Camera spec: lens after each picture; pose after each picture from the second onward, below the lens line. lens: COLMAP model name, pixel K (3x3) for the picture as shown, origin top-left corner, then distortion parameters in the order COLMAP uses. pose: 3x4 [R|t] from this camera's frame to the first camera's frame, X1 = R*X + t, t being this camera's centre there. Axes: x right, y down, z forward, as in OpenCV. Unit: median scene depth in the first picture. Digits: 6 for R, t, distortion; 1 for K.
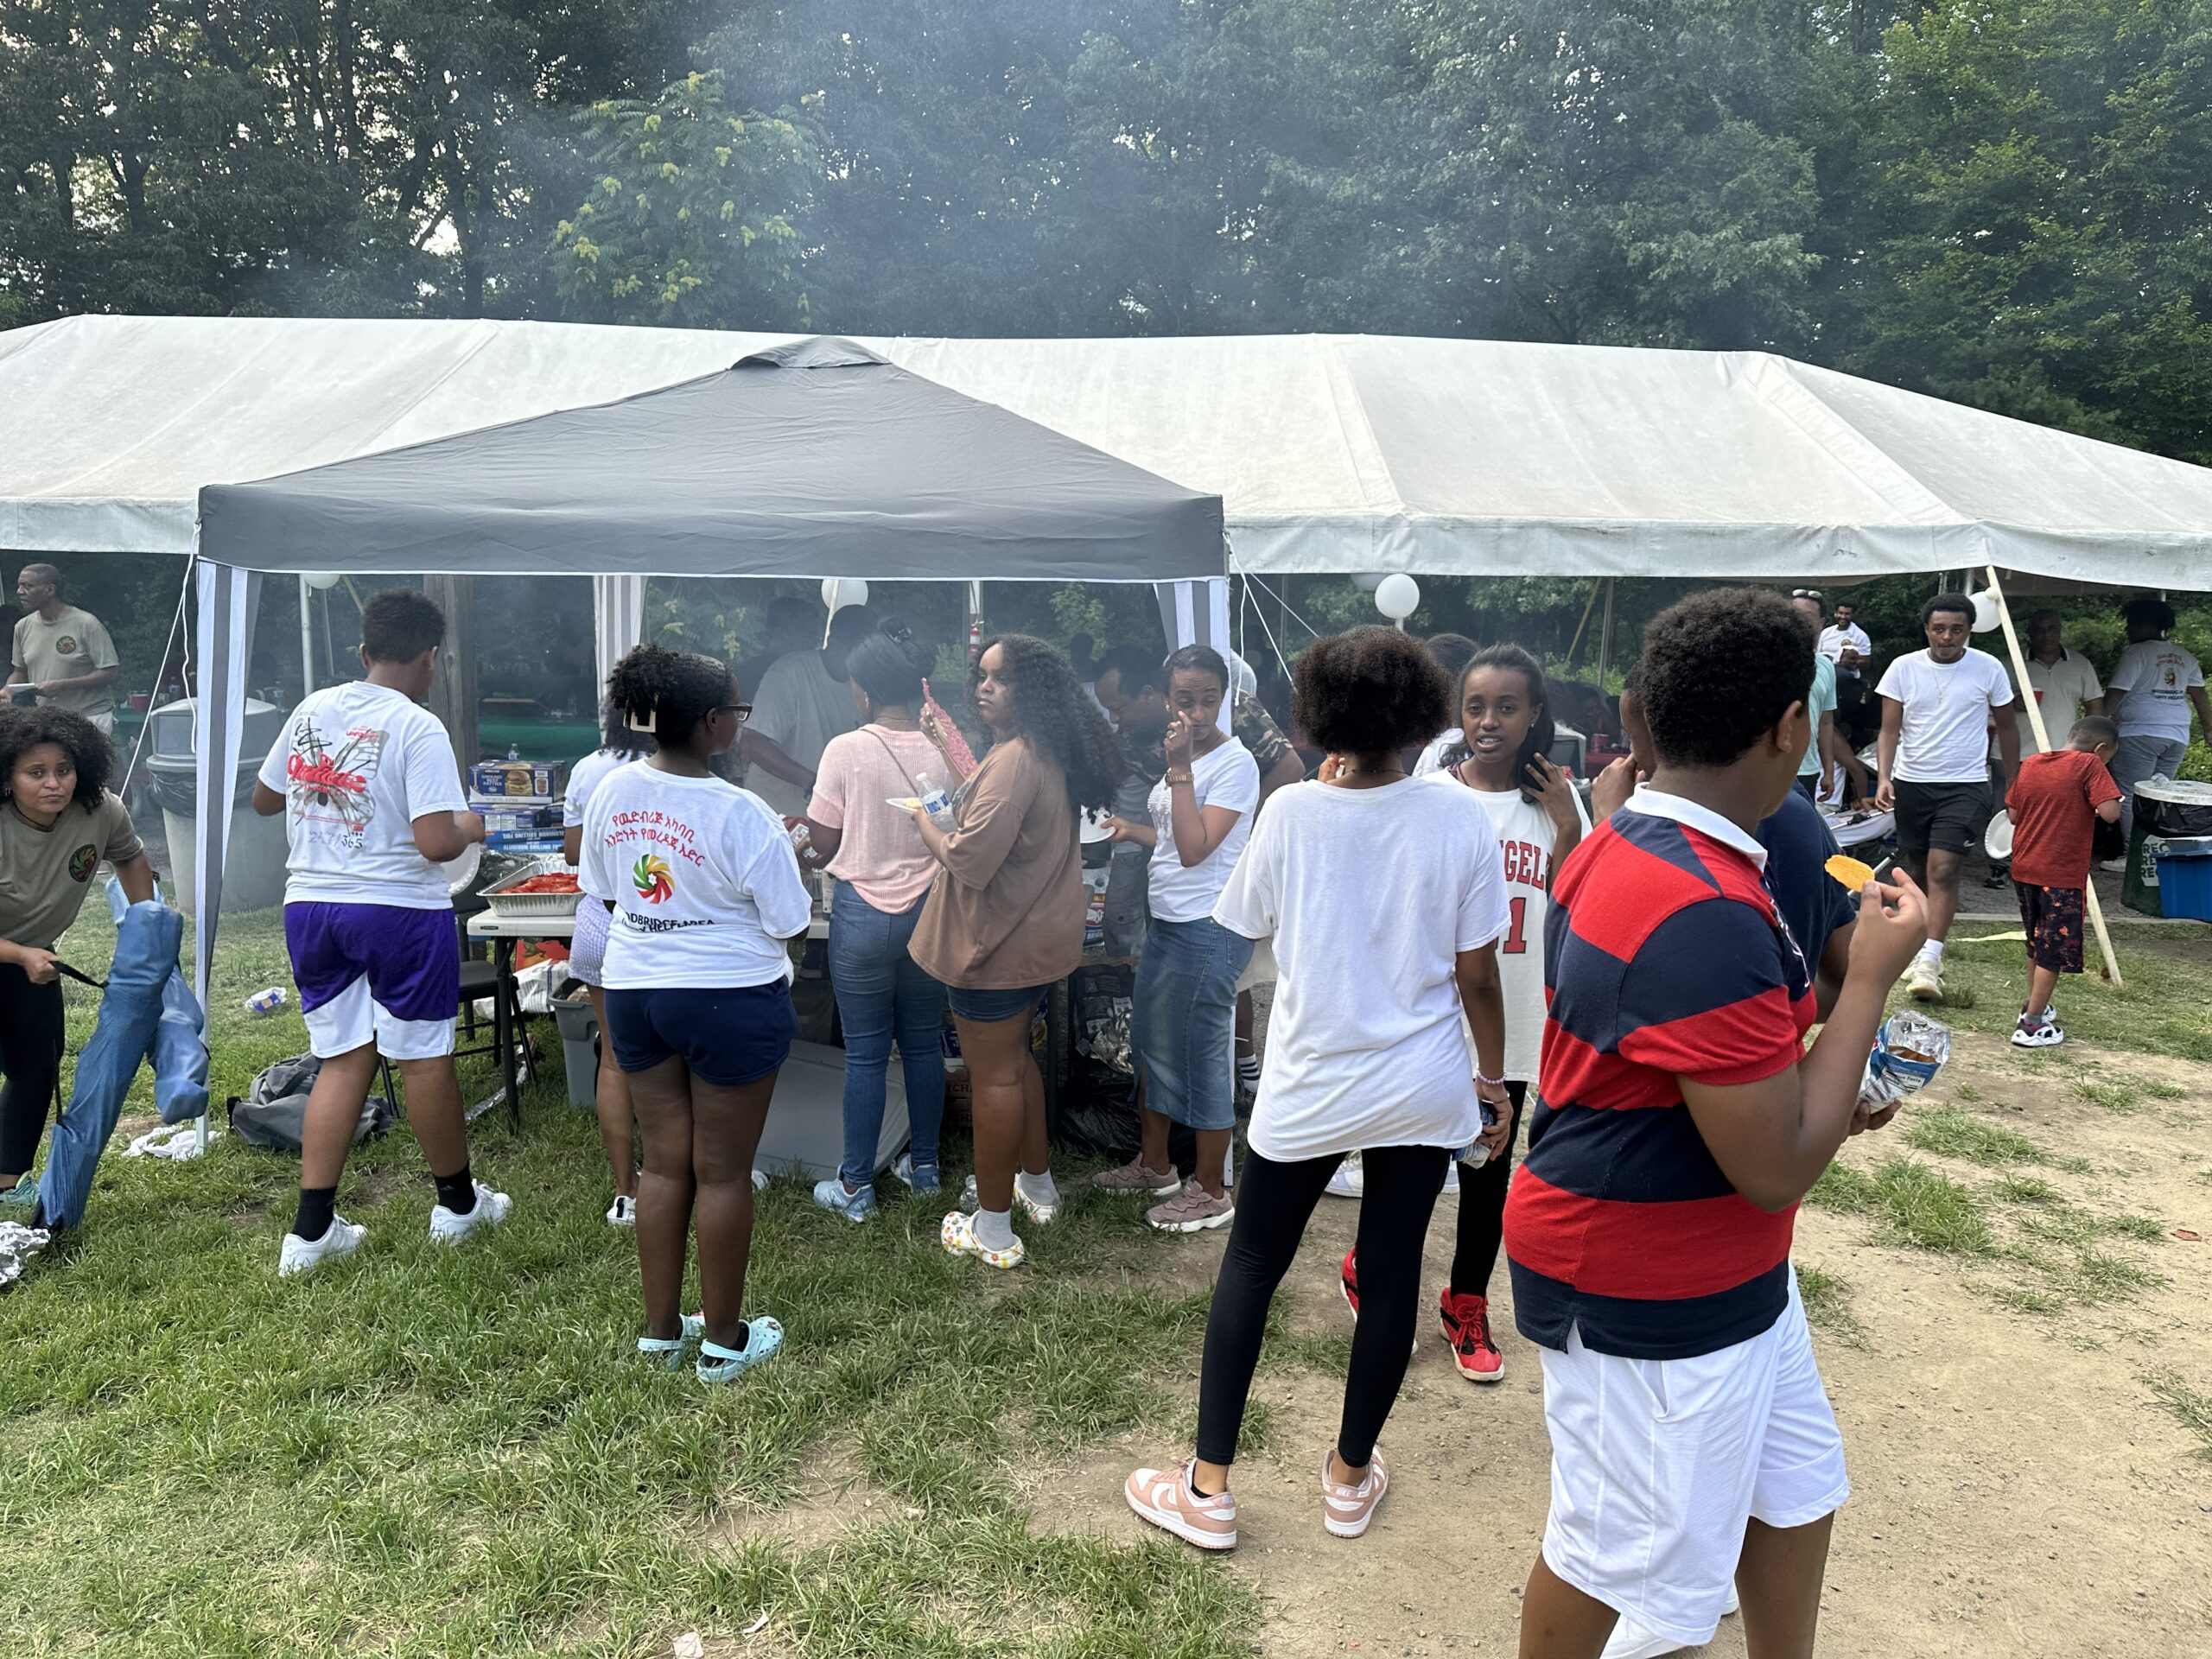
lens RADIAL K [[1578.0, 0, 1092.6], [0, 1578.0, 819.4], [0, 0, 1]] dist [0.026949, -0.042372]
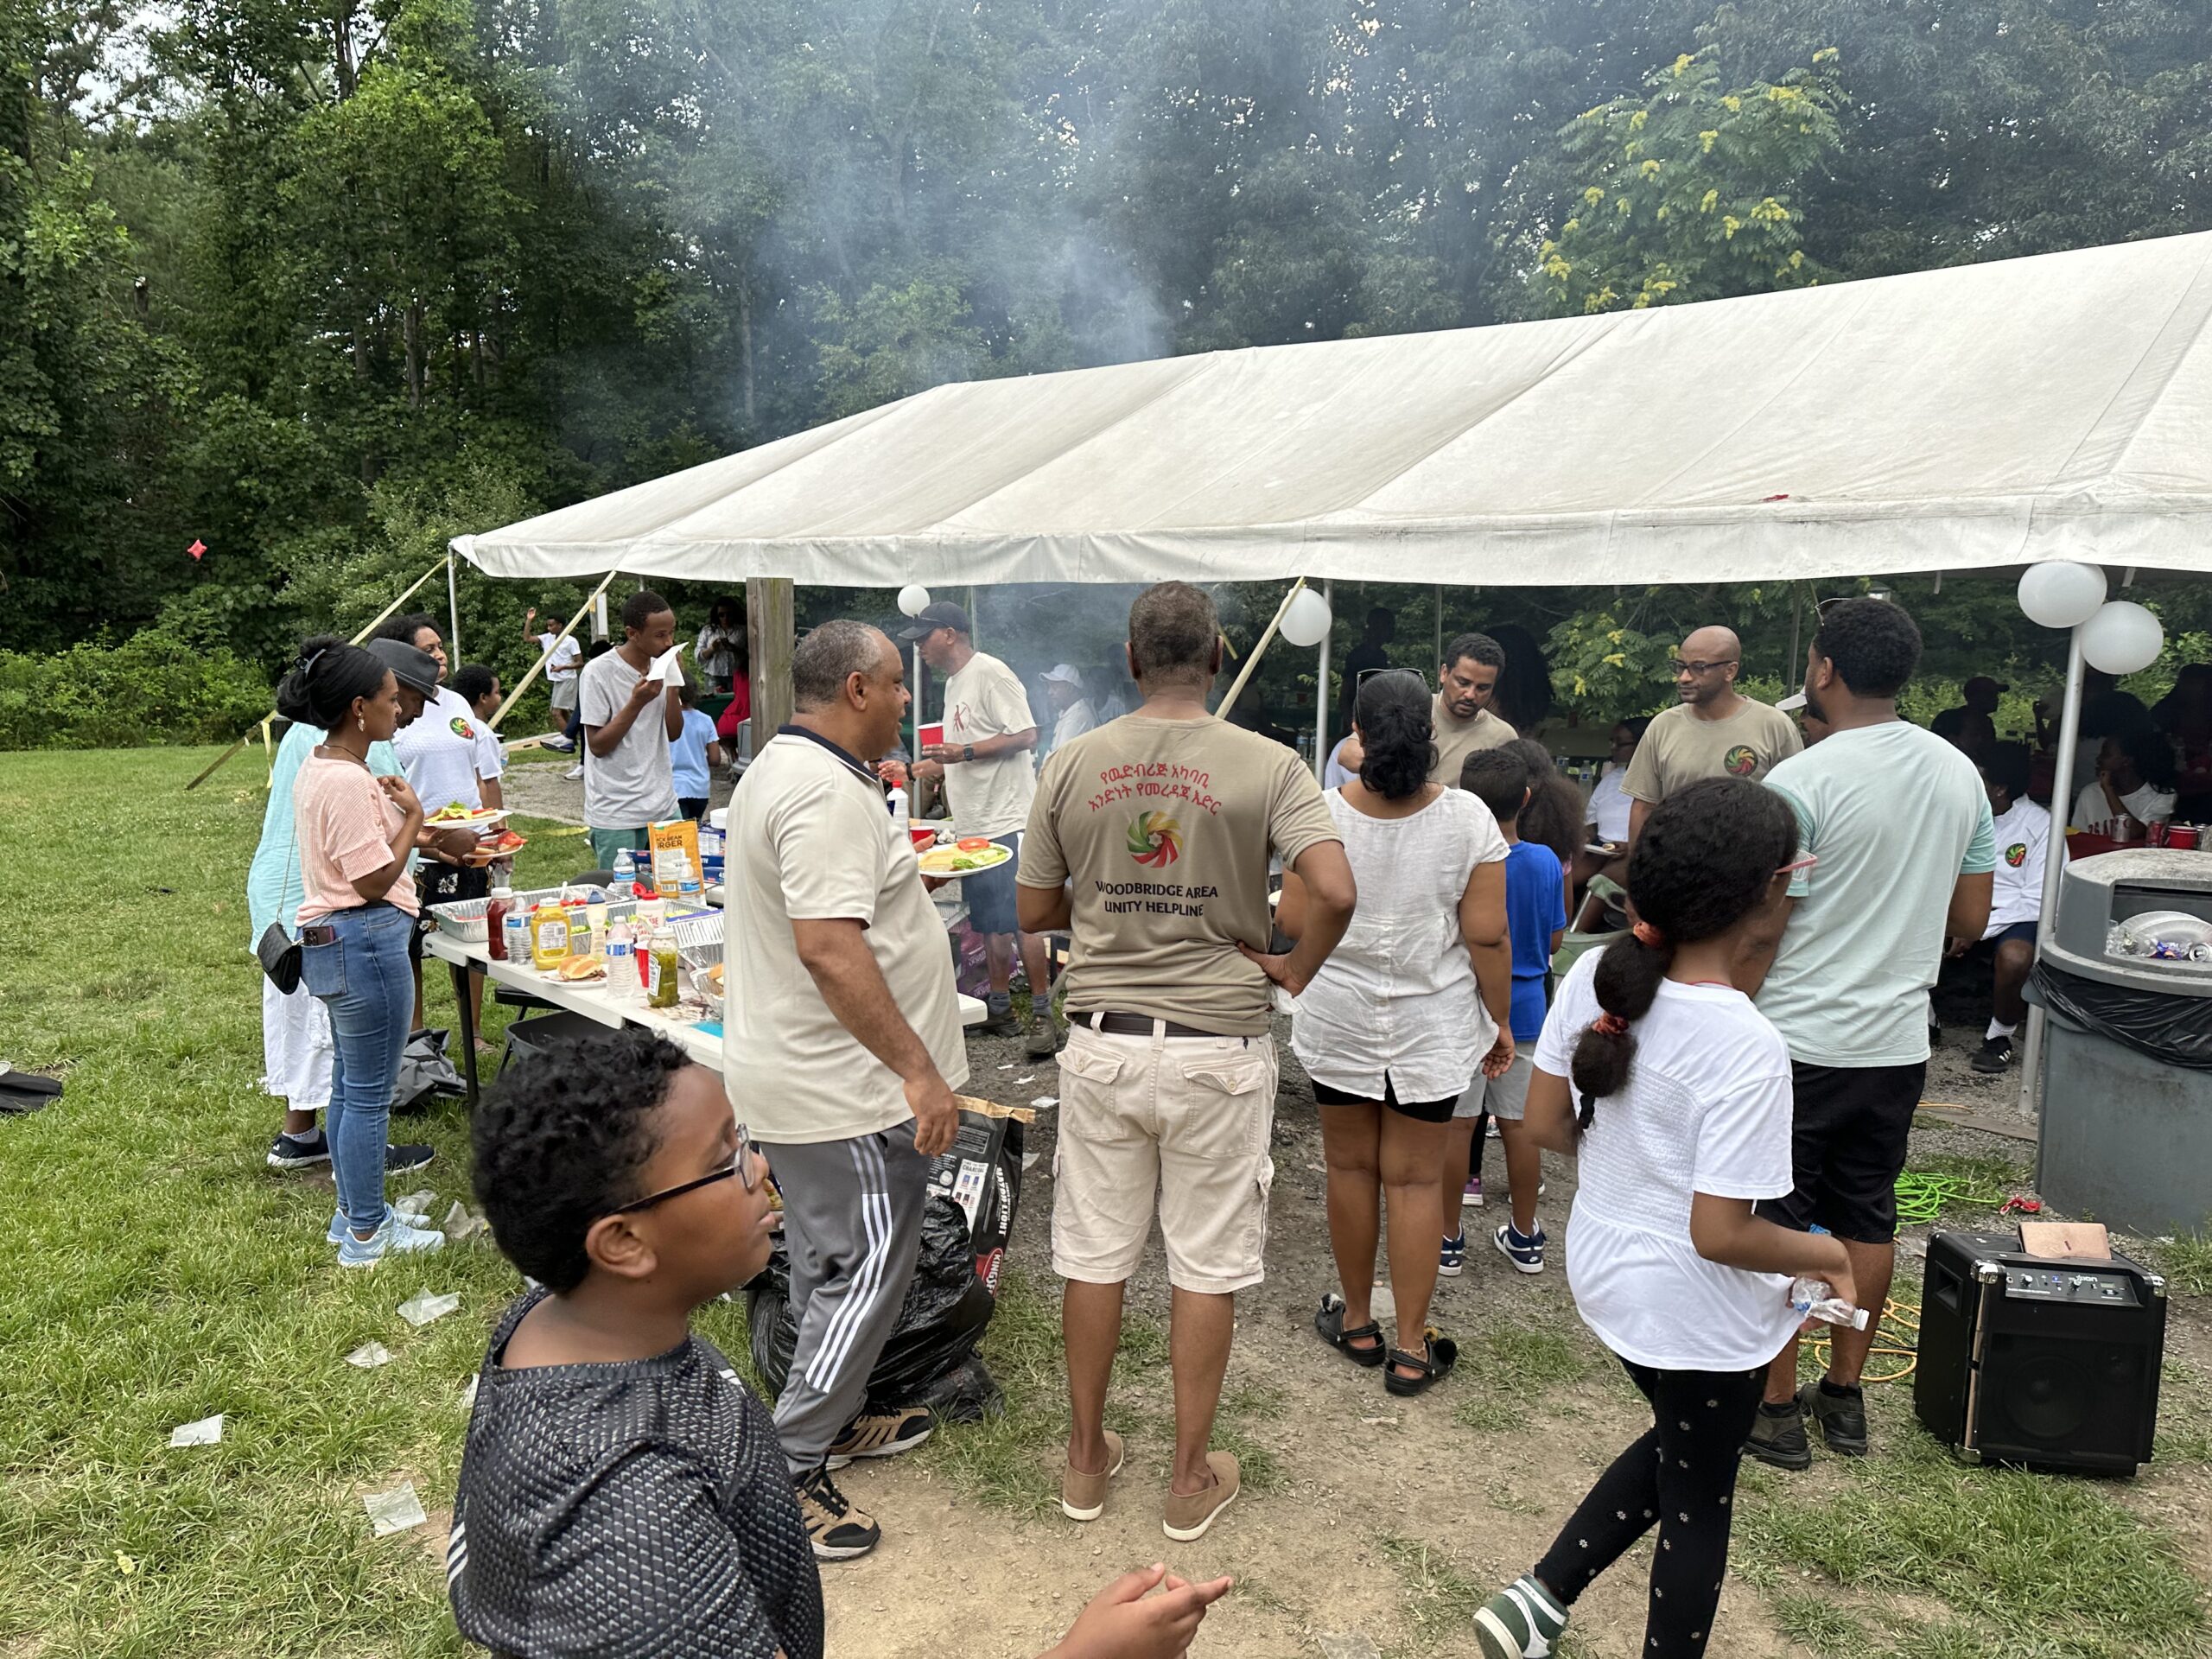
lens RADIAL K [[1578.0, 0, 1092.6], [0, 1578.0, 819.4], [0, 0, 1]] dist [0.026949, -0.042372]
pose [[0.757203, 0.083175, -0.647862, 0.247646], [-0.095791, 0.995276, 0.015819, -0.031230], [0.646117, 0.050081, 0.761594, 0.220269]]
